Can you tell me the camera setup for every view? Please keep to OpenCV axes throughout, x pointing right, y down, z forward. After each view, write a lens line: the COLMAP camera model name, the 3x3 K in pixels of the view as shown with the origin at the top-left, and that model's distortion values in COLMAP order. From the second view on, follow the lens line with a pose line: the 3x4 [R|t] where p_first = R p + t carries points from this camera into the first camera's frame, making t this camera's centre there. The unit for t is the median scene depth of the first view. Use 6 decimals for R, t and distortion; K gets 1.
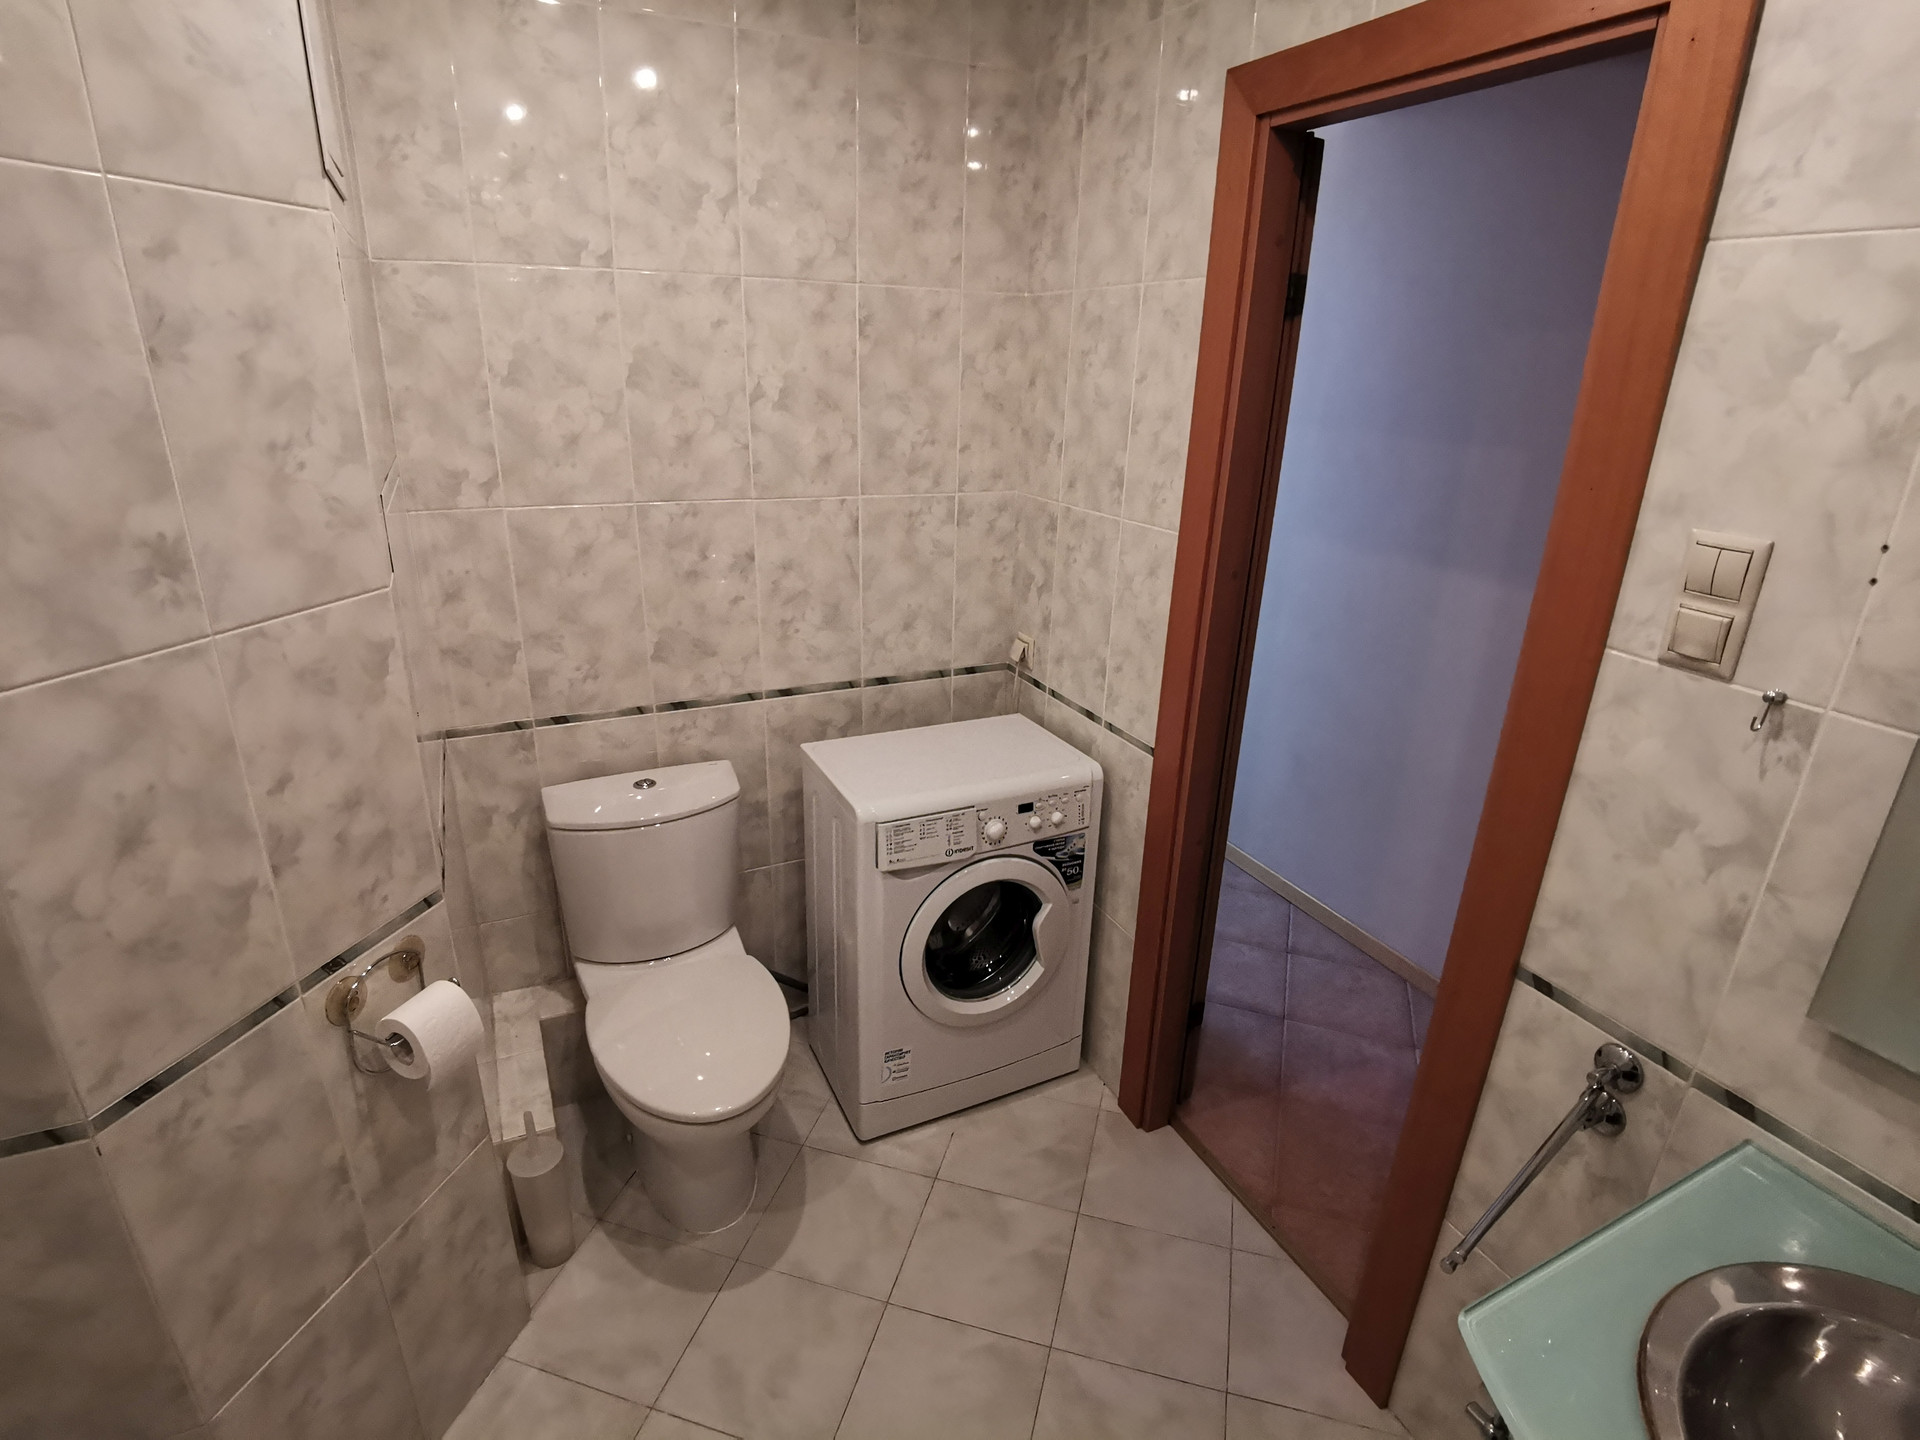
lens RADIAL K [[962.4, 0, 960.0], [0, 962.4, 720.0], [0, 0, 1]] dist [0.004419, -0.039312]
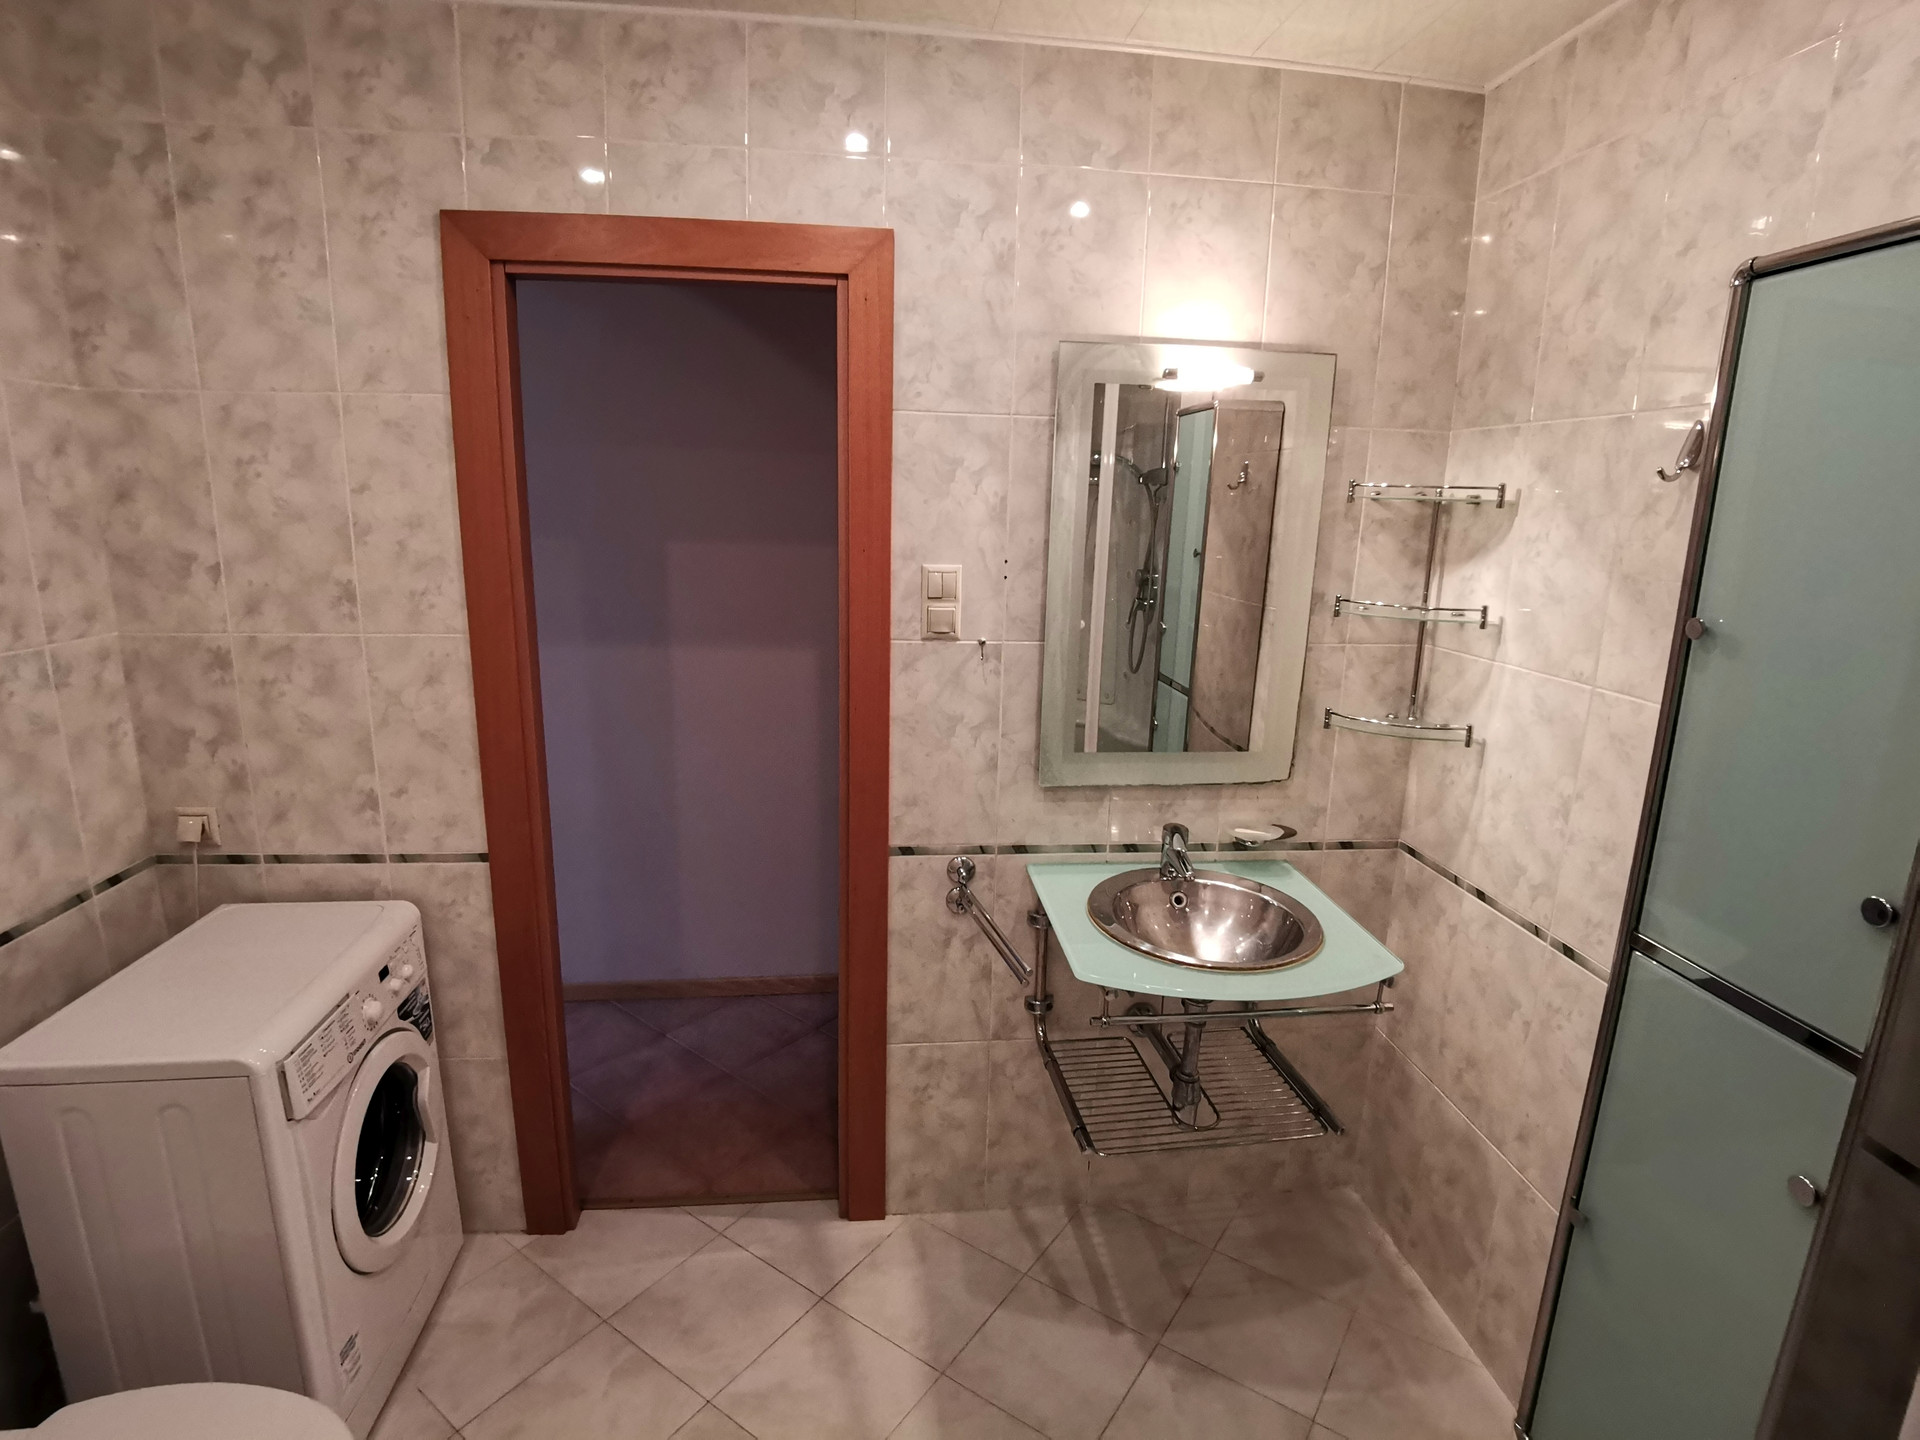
lens RADIAL K [[922.4, 0, 967.5], [0, 922.4, 701.1], [0, 0, 1]] dist [-0.000307, -0.016371]
pose [[0.316596, -0.209258, 0.925191, -0.509638], [0.315391, 0.943092, 0.105382, -0.063245], [-0.894592, 0.258433, 0.364577, 0.186406]]
